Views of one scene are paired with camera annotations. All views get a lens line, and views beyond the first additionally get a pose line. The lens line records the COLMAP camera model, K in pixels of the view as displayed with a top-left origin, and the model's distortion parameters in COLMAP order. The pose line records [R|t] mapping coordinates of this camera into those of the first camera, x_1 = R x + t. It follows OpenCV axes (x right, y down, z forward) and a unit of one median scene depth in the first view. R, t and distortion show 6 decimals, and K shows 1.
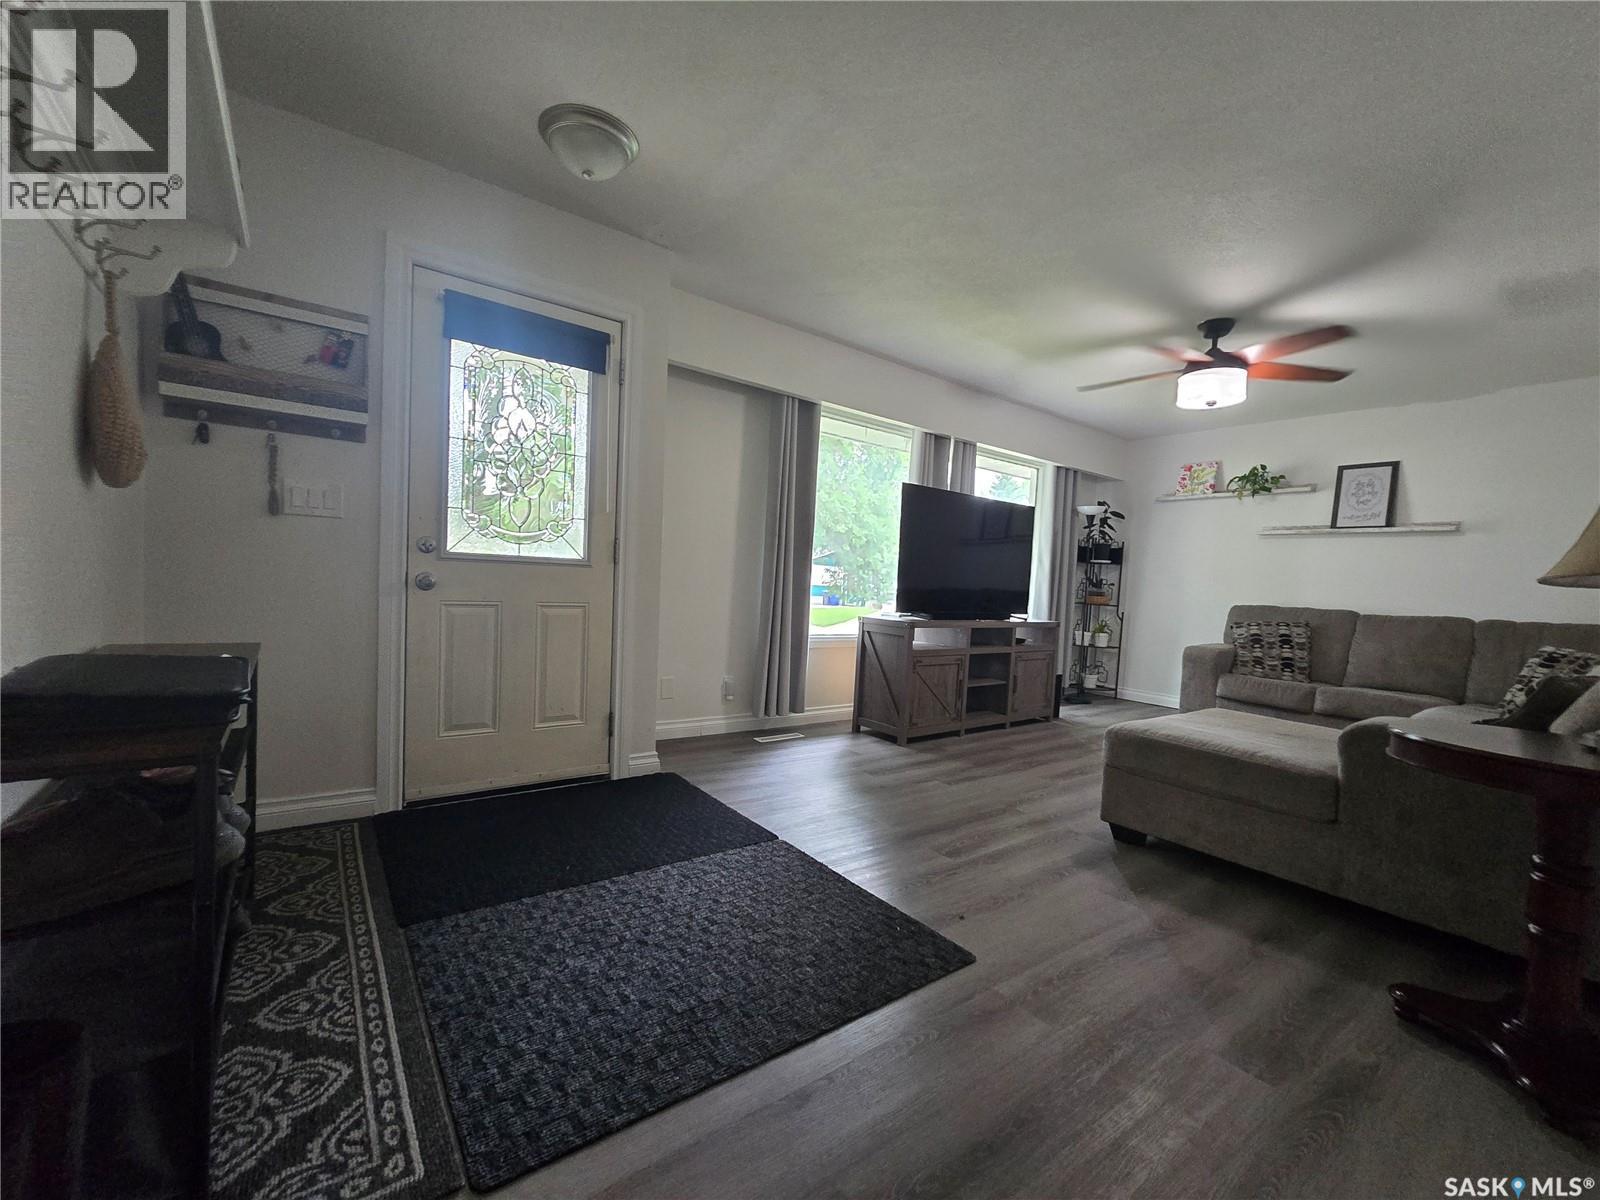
lens RADIAL K [[657.6, 0, 798.9], [0, 657.6, 604.8], [0, 0, 1]] dist [-0.004273, -0.000524]
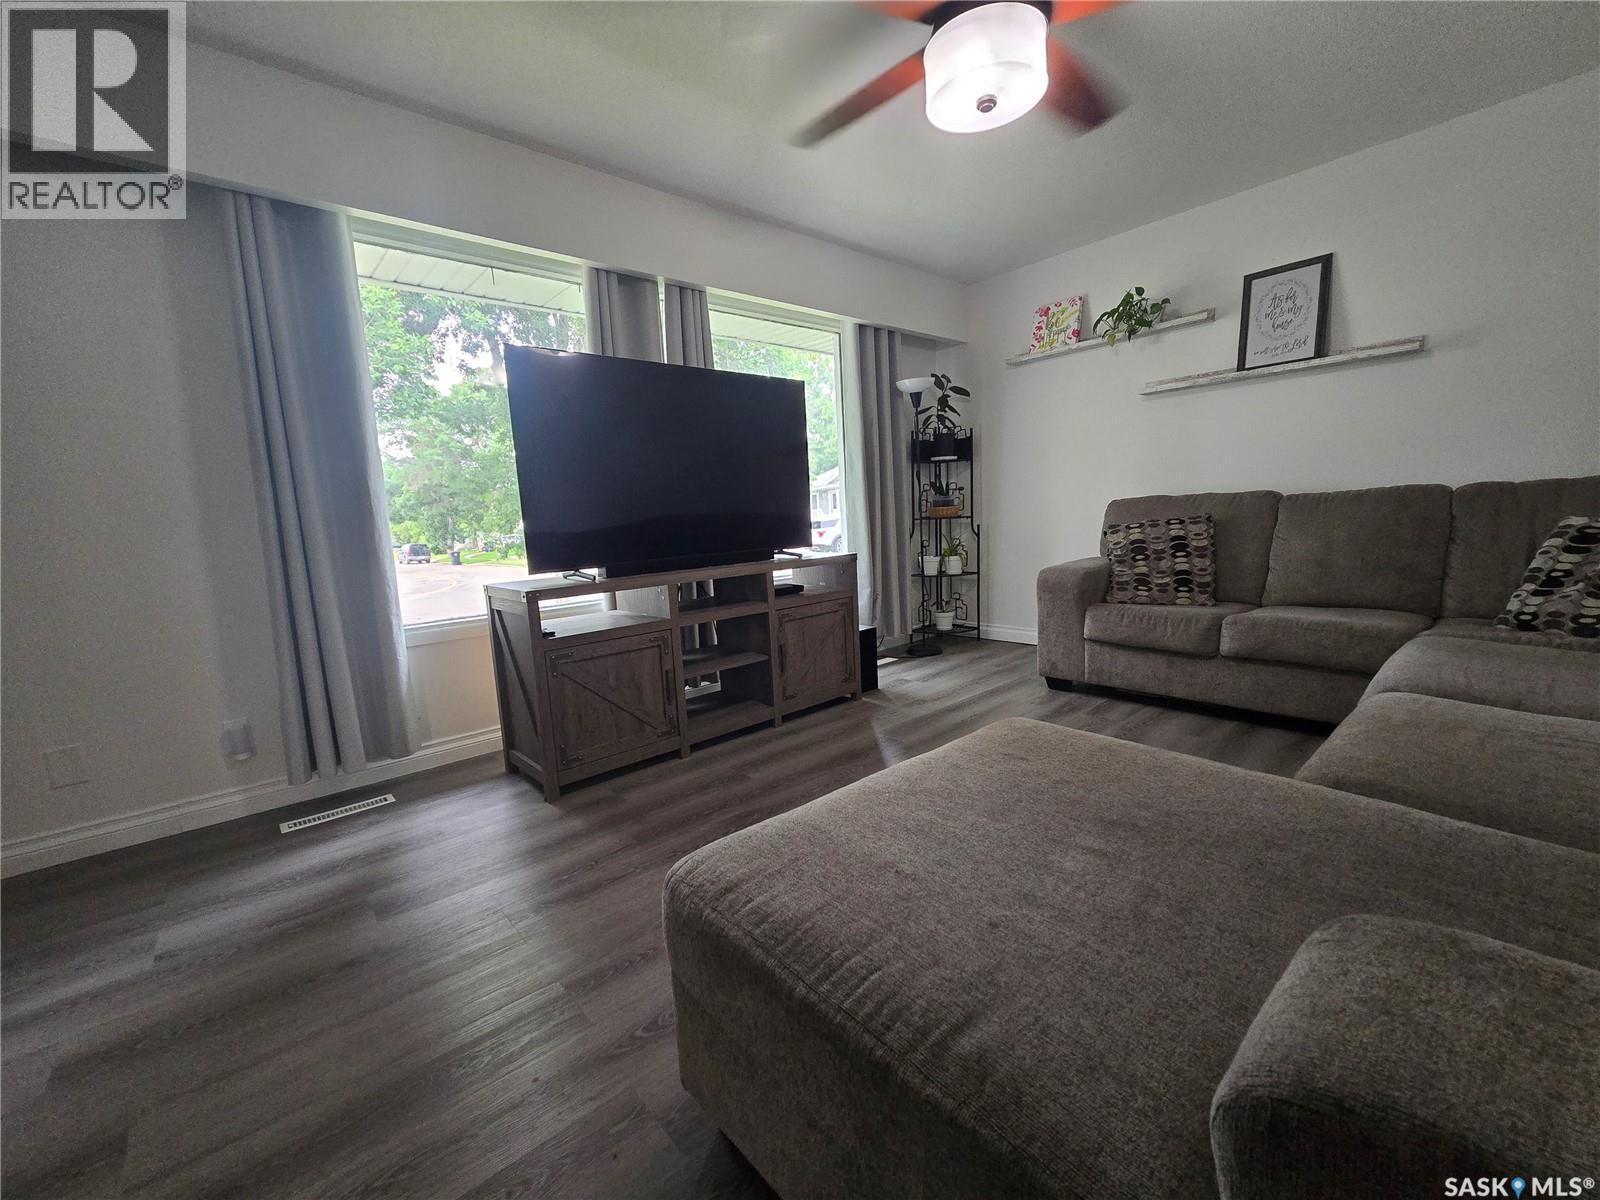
lens RADIAL K [[657.6, 0, 792.5], [0, 657.6, 603.3], [0, 0, 1]] dist [-0.004273, -0.000524]
pose [[0.991718, -0.112947, 0.061147, 0.302369], [0.106552, 0.989334, 0.099318, 0.003662], [-0.071712, -0.091980, 0.993175, 0.355923]]
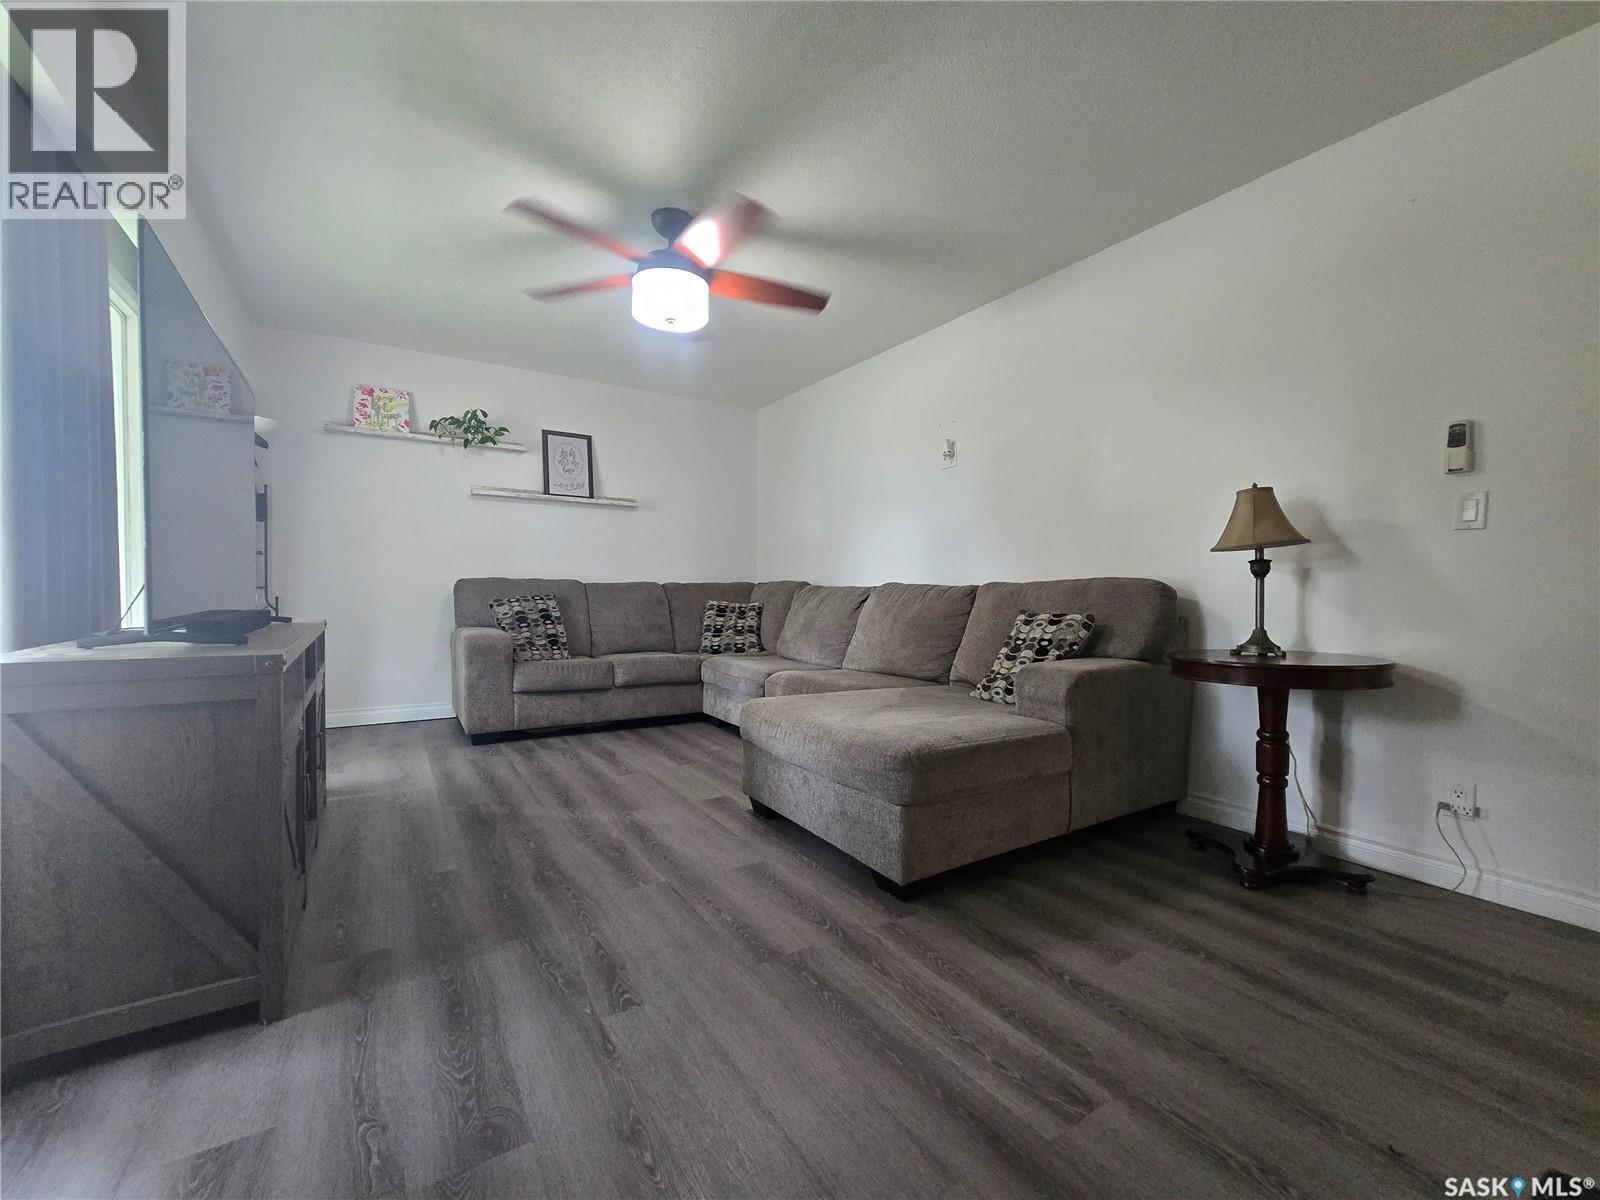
lens RADIAL K [[657.6, 0, 792.5], [0, 657.6, 602.2], [0, 0, 1]] dist [-0.004273, -0.000524]
pose [[0.075948, -0.068094, 0.994784, -0.124940], [0.032571, 0.997302, 0.065780, -0.012265], [-0.996580, 0.027406, 0.077961, 0.599106]]
